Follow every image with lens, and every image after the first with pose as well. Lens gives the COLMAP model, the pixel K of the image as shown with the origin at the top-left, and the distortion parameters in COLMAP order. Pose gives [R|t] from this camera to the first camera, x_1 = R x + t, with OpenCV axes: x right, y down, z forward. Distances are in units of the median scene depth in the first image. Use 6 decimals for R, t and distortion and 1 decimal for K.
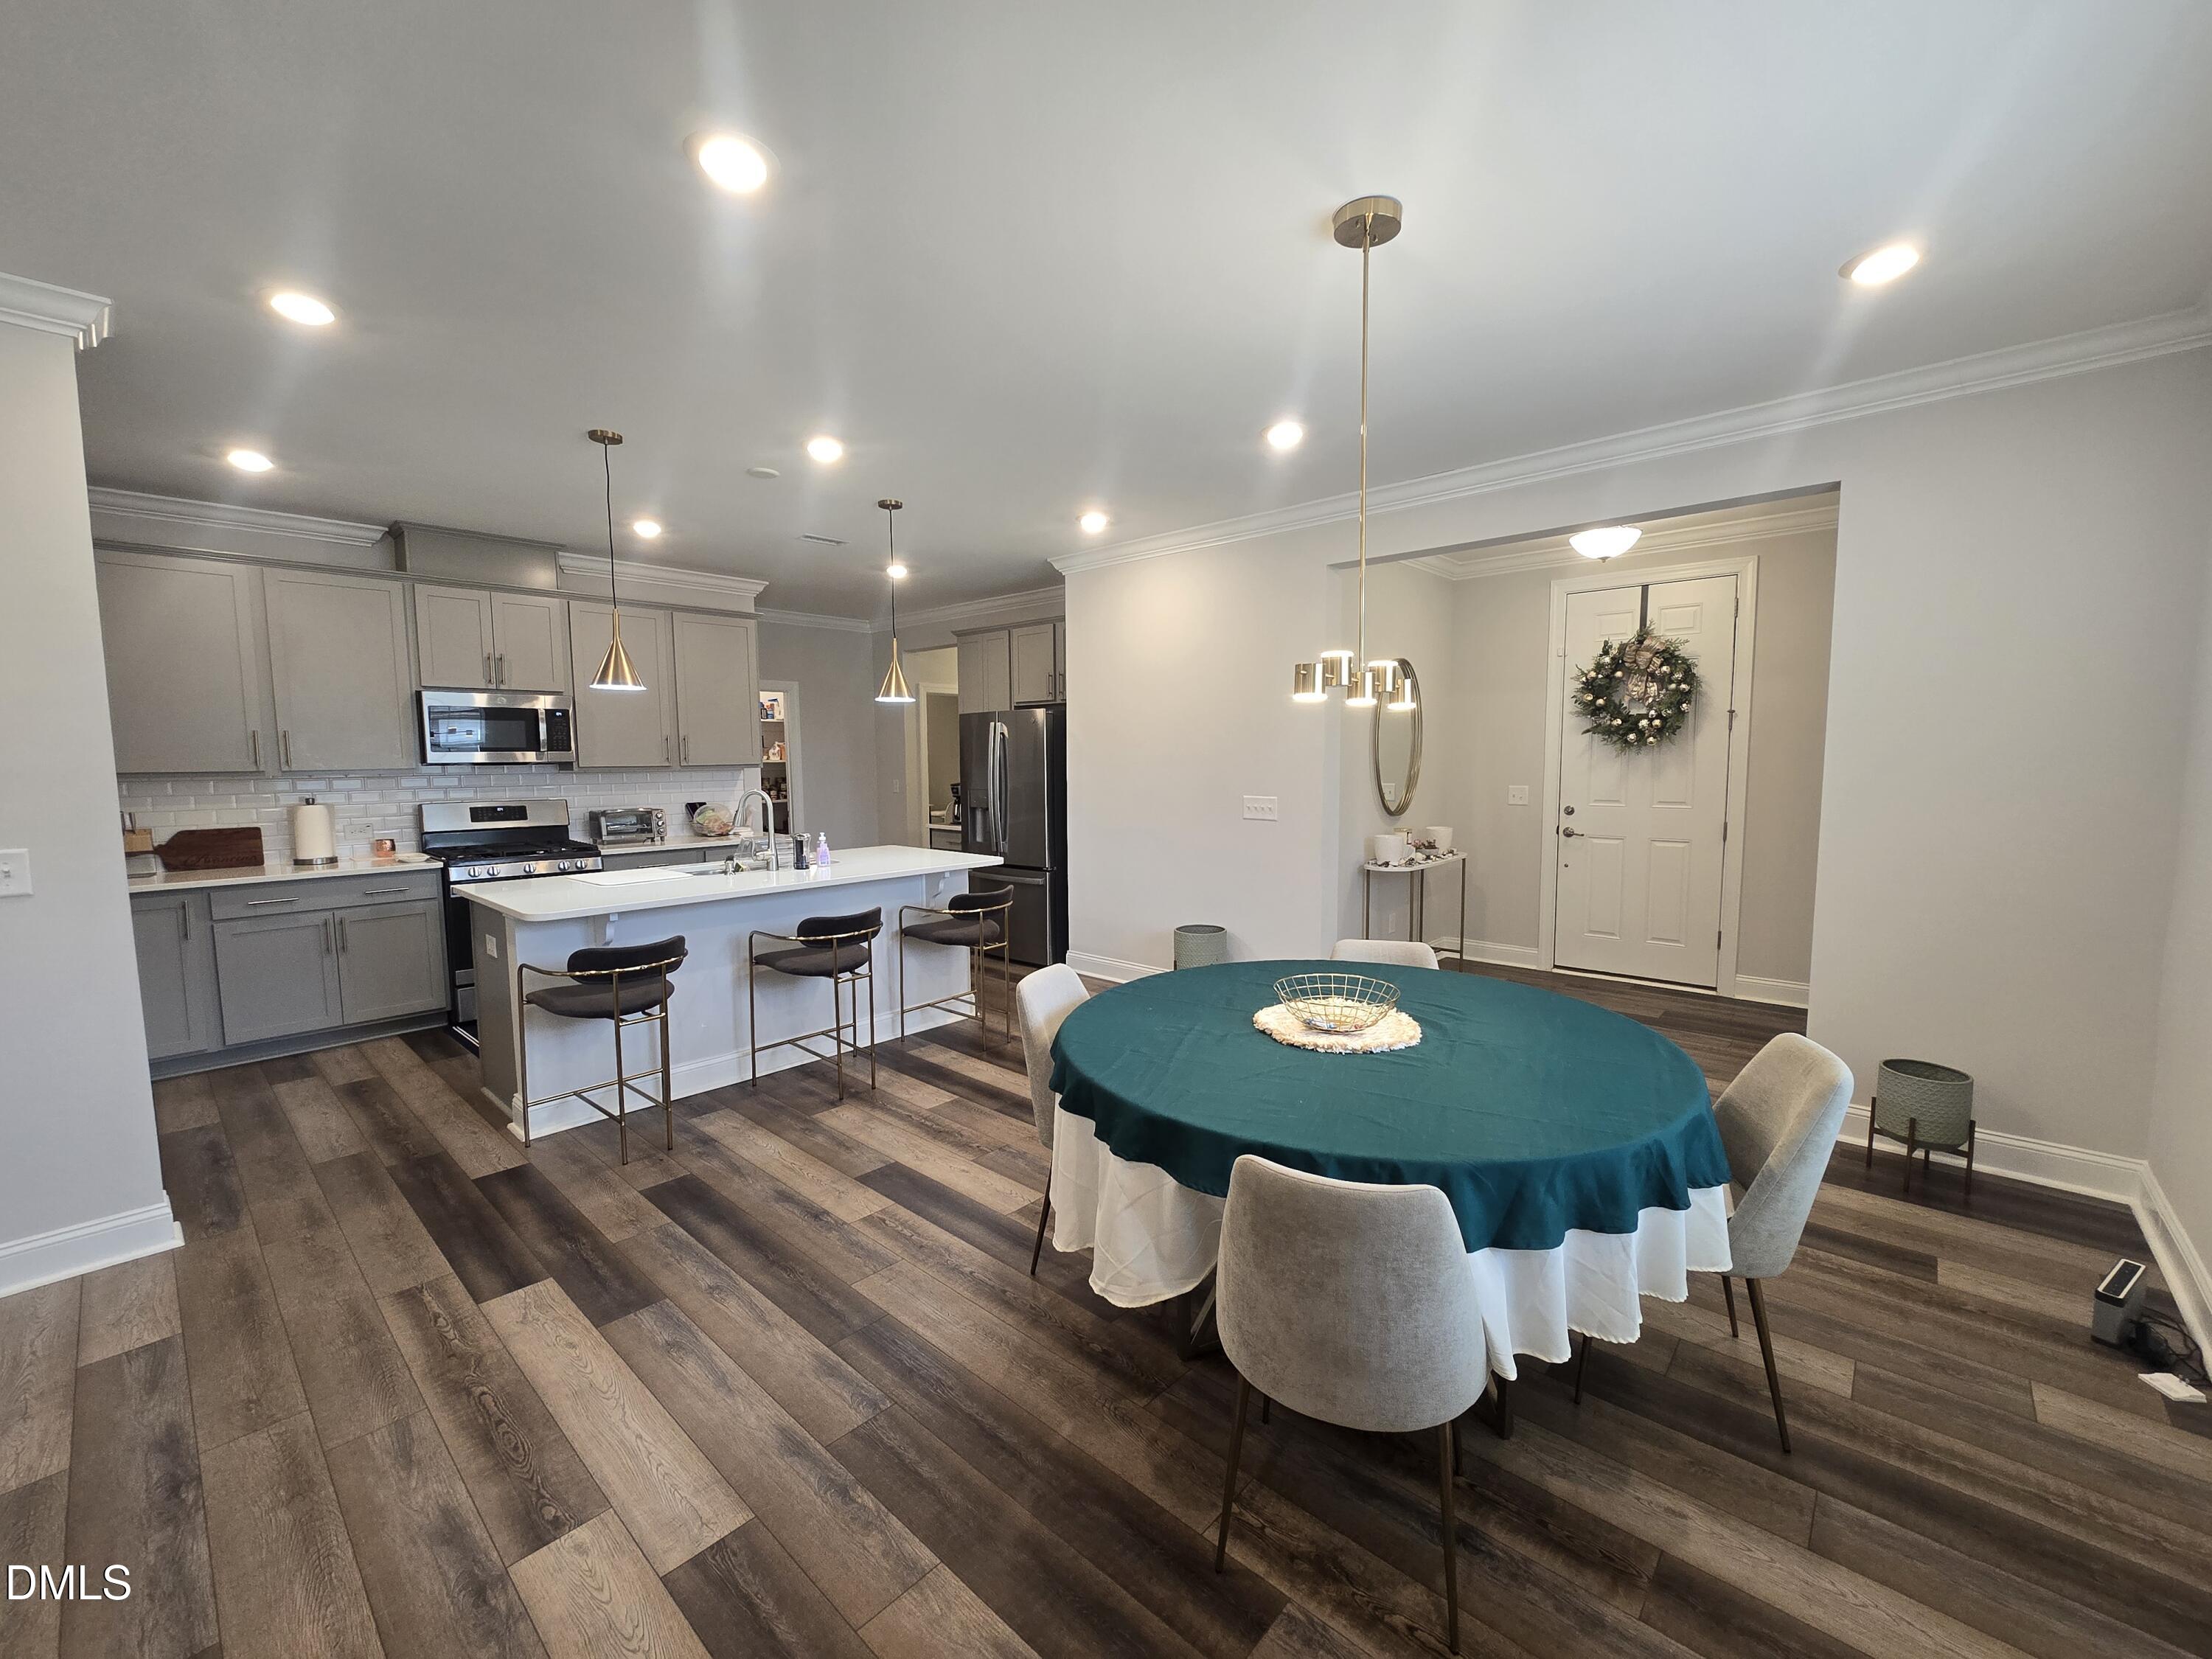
lens RADIAL K [[902.4, 0, 1113.8], [0, 902.4, 832.8], [0, 0, 1]] dist [-0.004270, -0.000143]
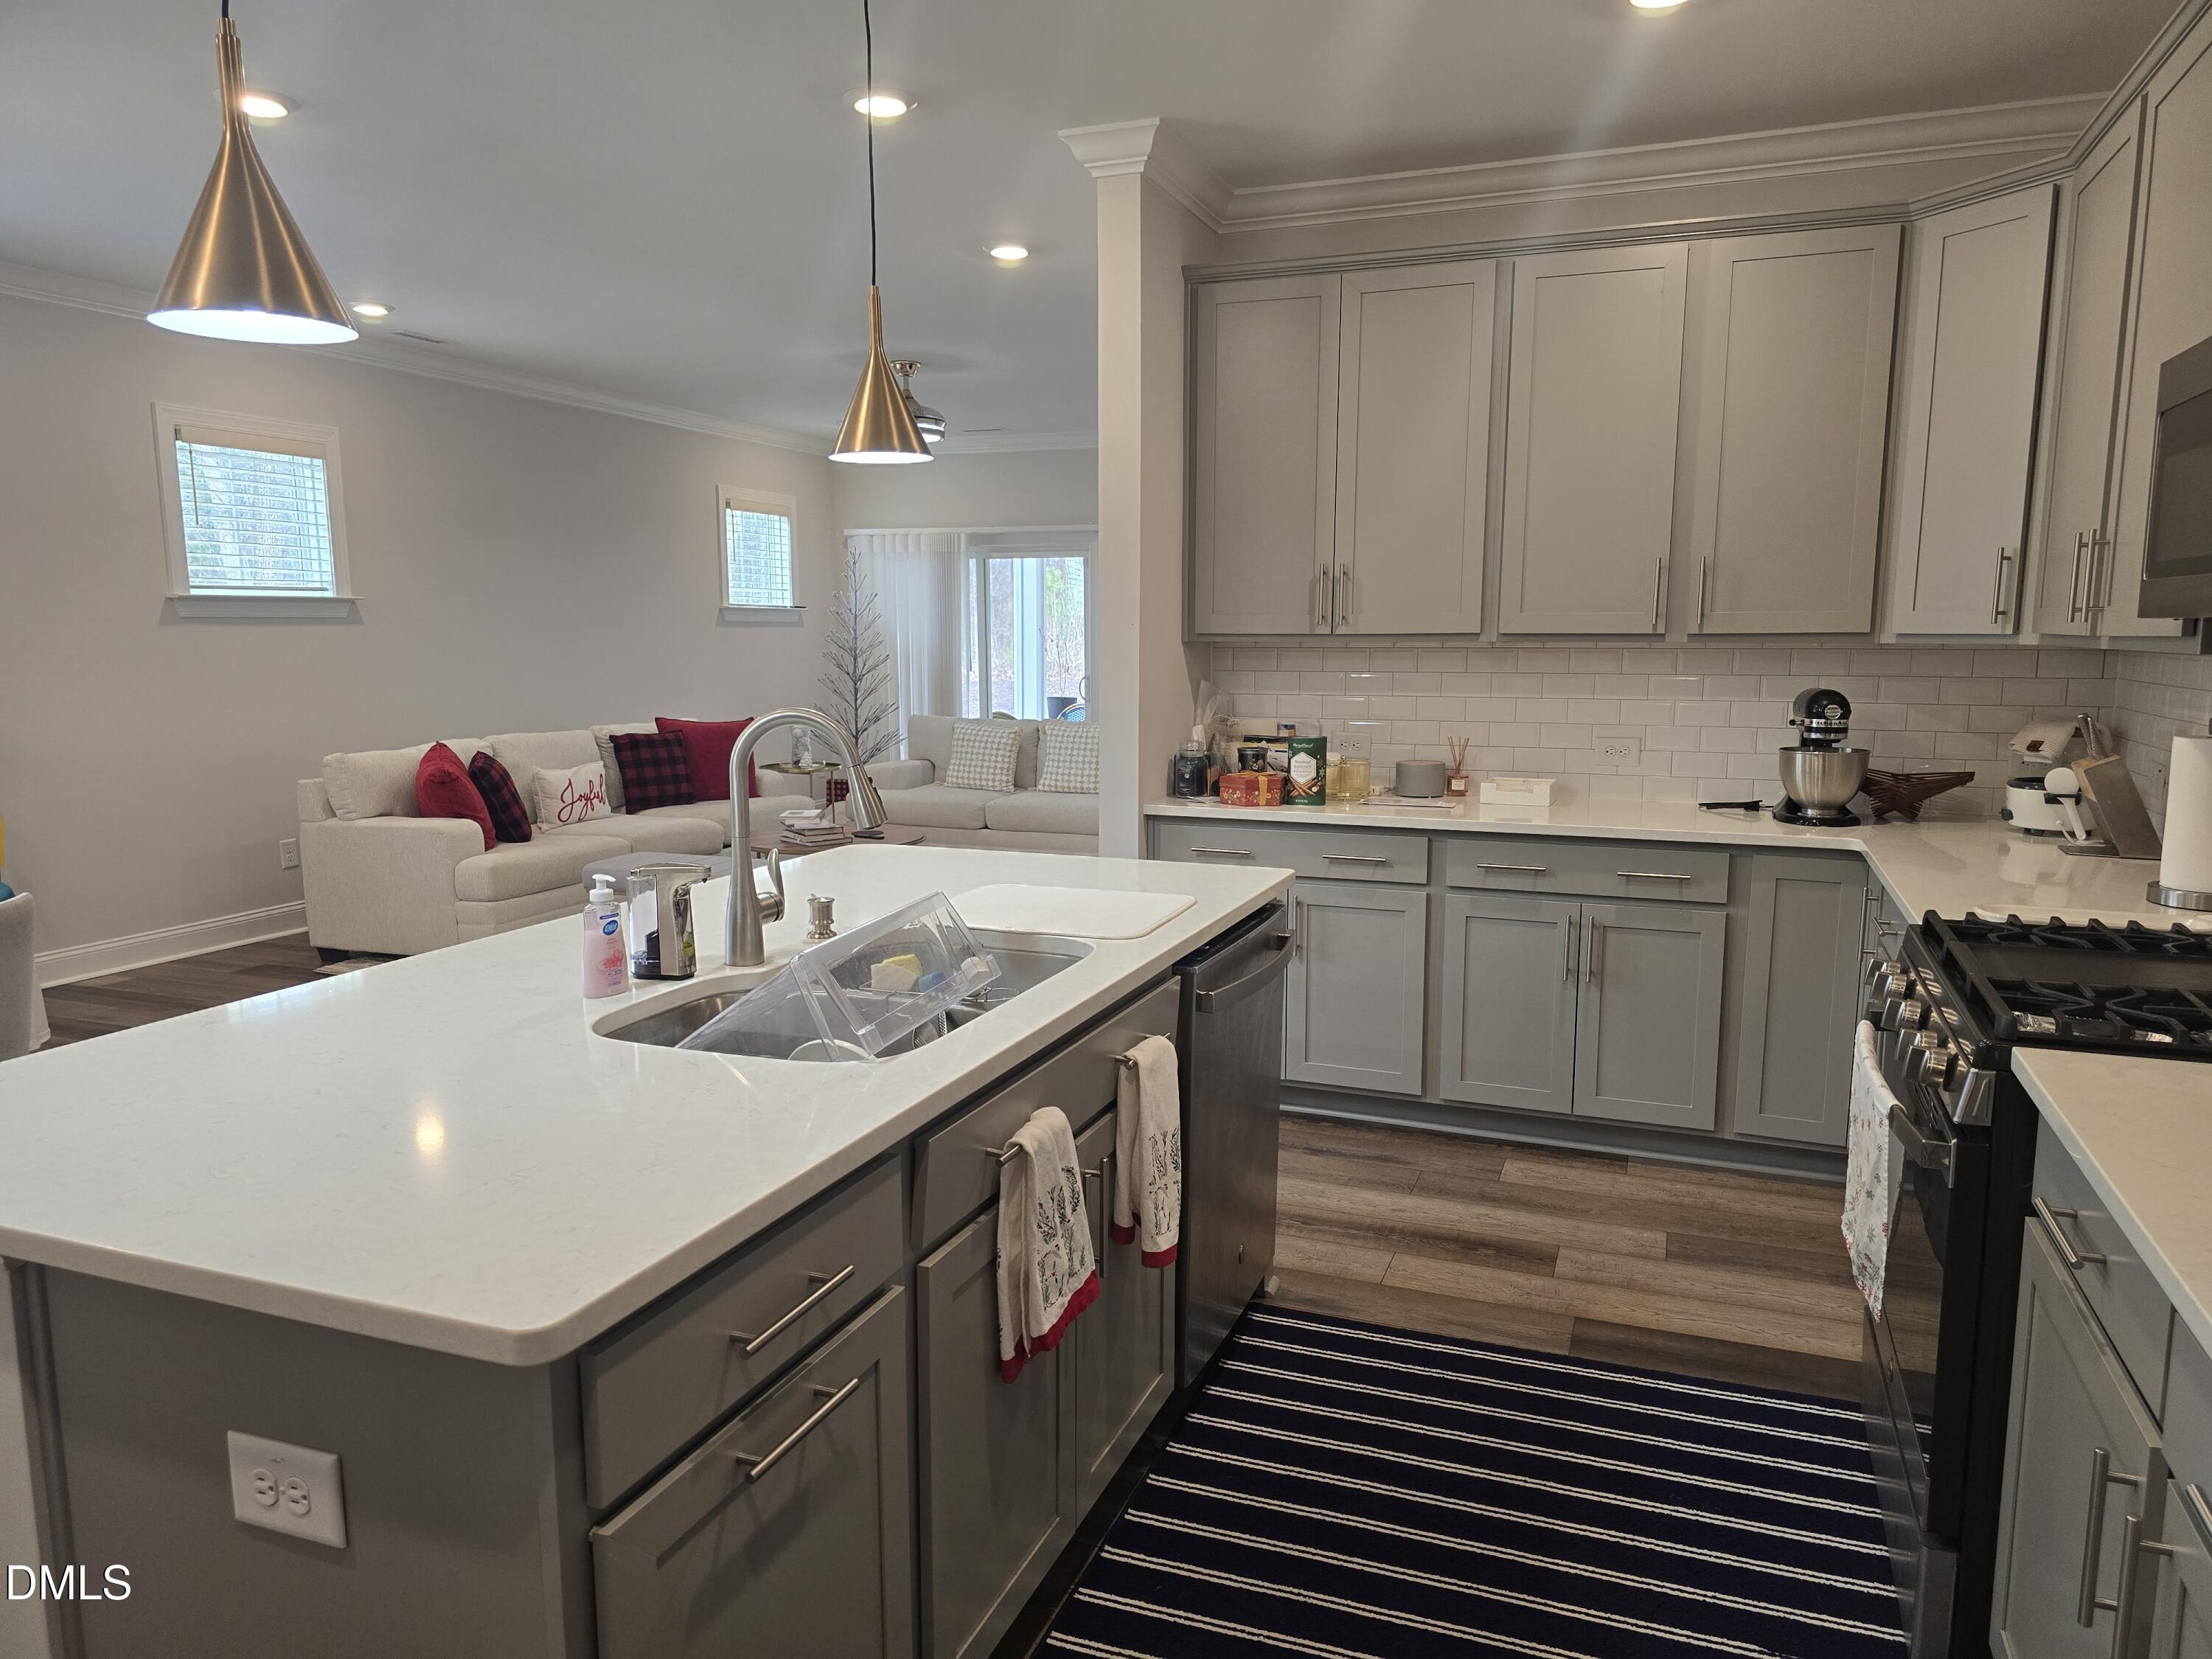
lens RADIAL K [[1472.7, 0, 1127.1], [0, 1472.7, 843.3], [0, 0, 1]] dist [0.040129, -0.016281]
pose [[-0.929688, 0.059415, -0.363524, -0.252726], [-0.027660, 0.972858, 0.229745, -0.099178], [0.367307, 0.223647, -0.902811, 1.210316]]
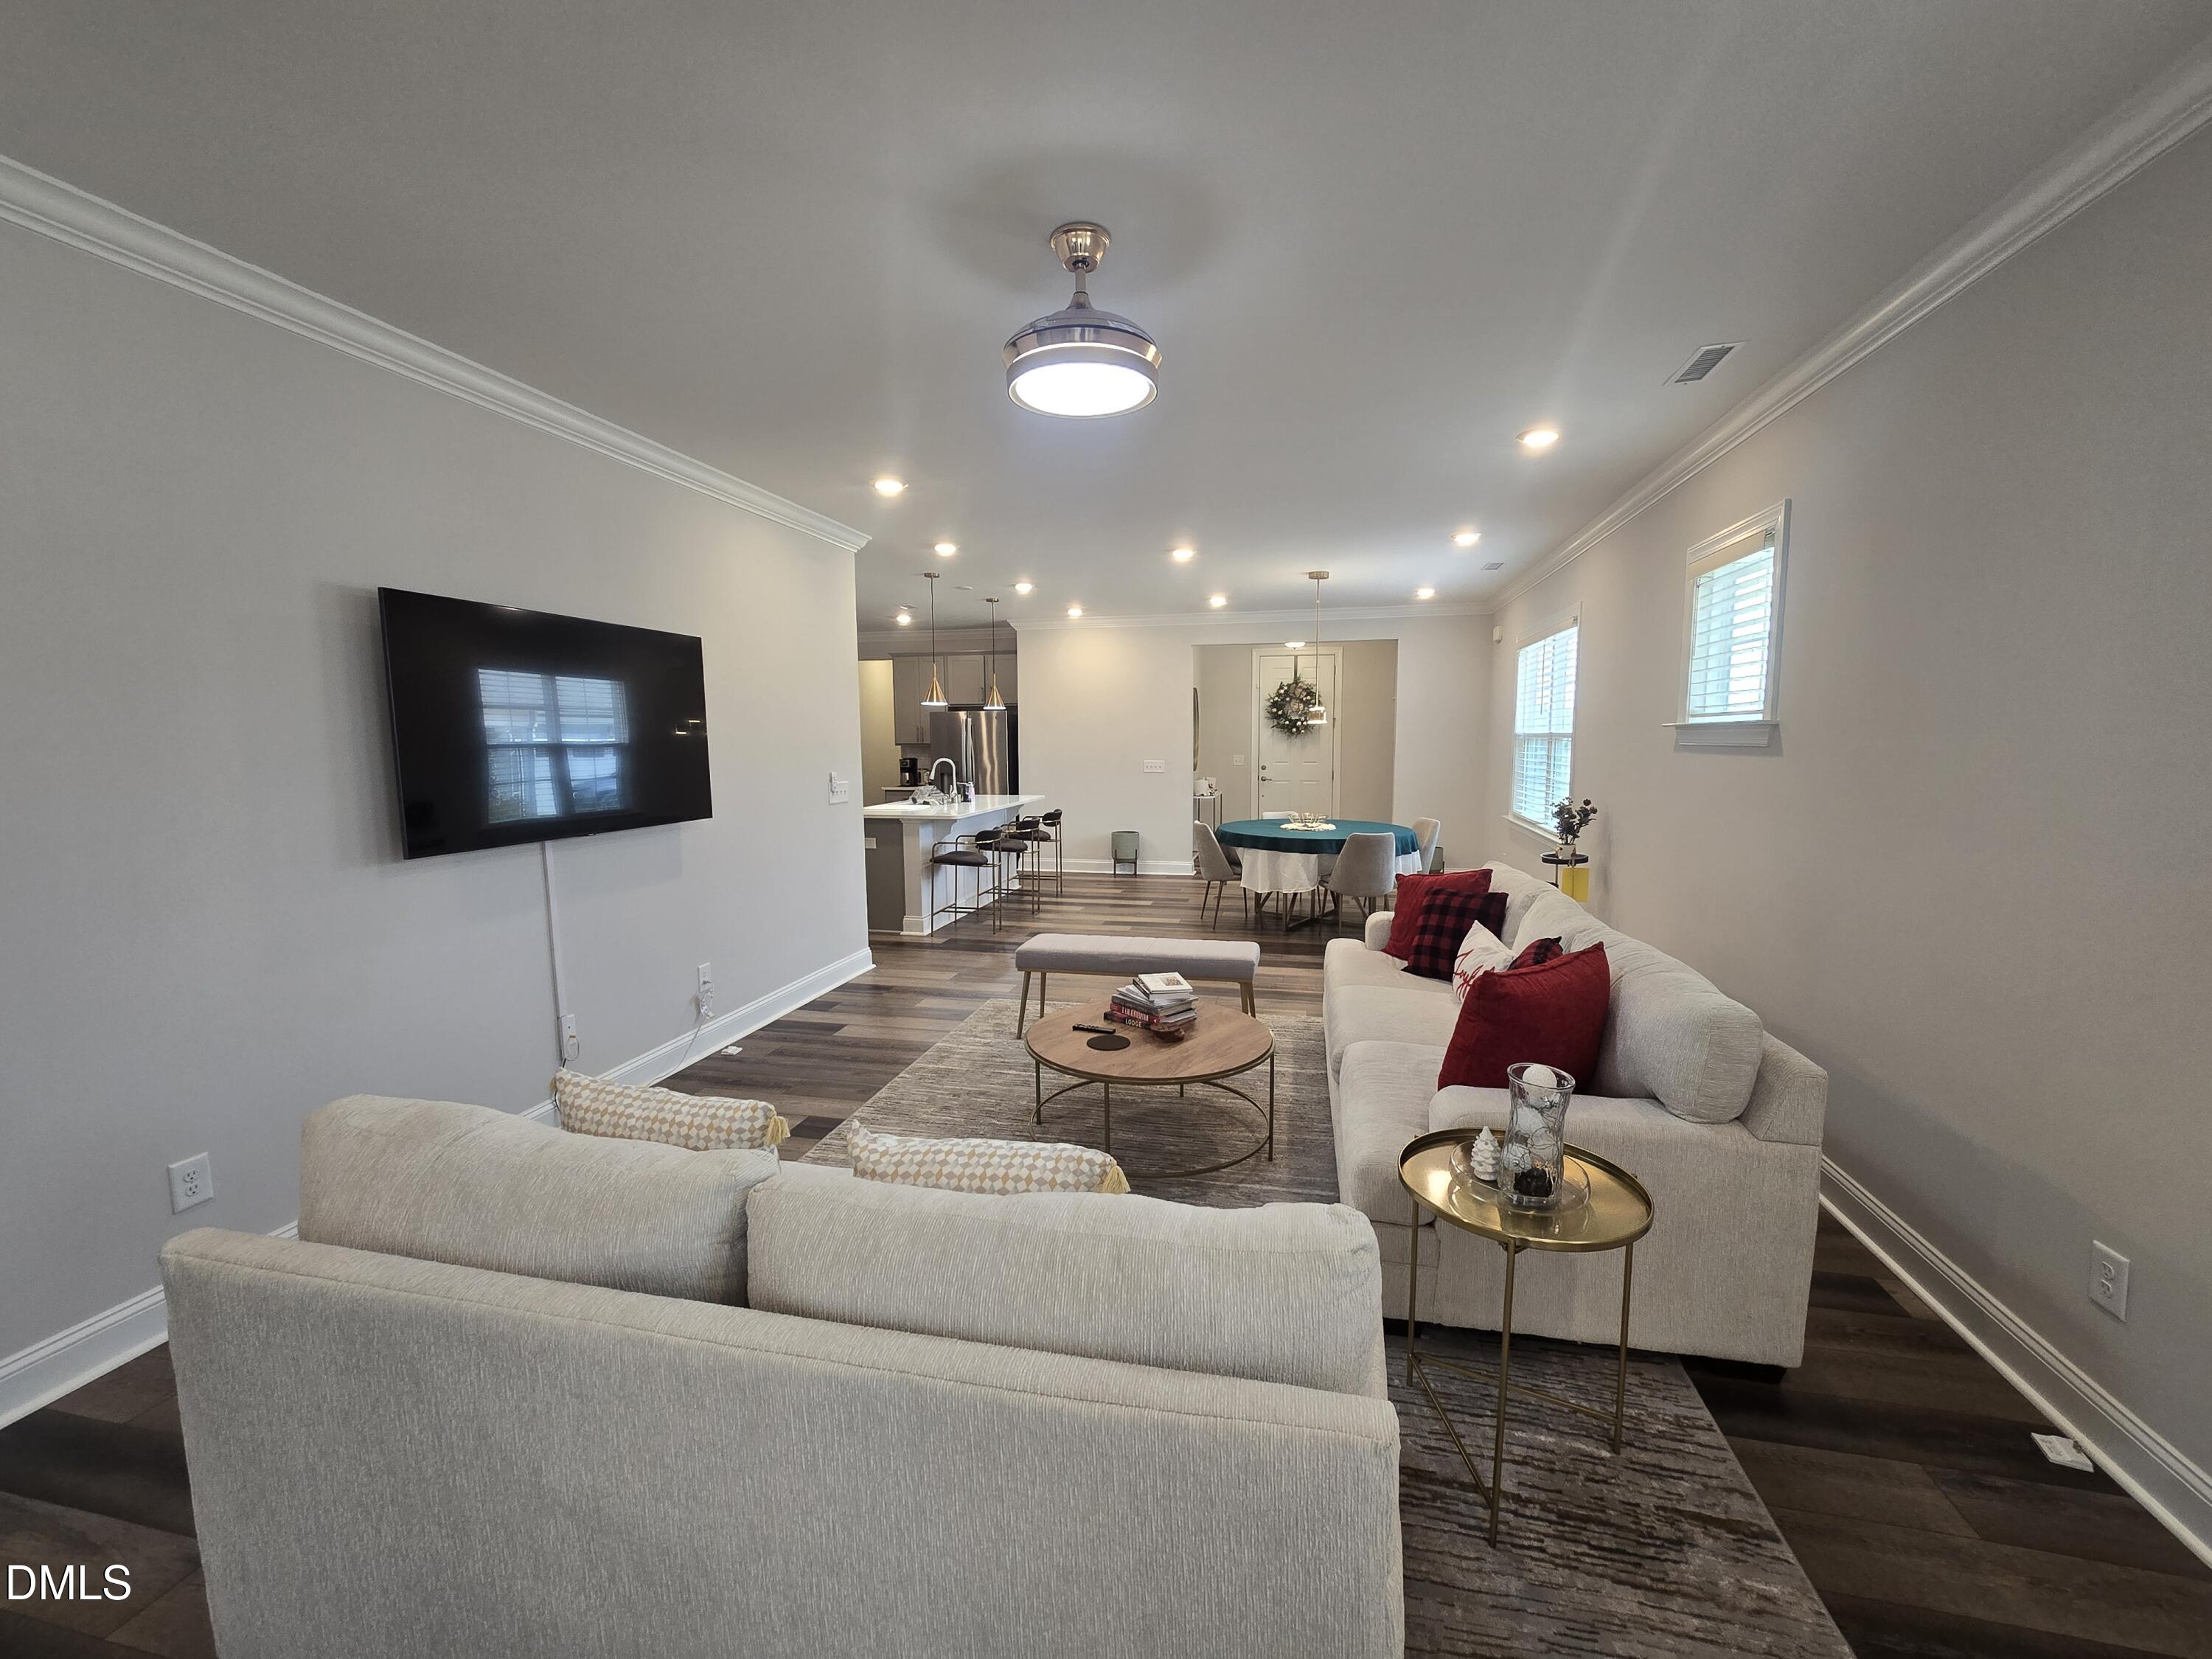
lens RADIAL K [[902.4, 0, 1111.4], [0, 902.4, 826.8], [0, 0, 1]] dist [-0.004270, -0.000143]
pose [[0.873157, -0.046508, 0.485215, -0.792958], [0.041092, 0.998917, 0.021801, 0.050734], [-0.485704, 0.000902, 0.874123, -0.587772]]
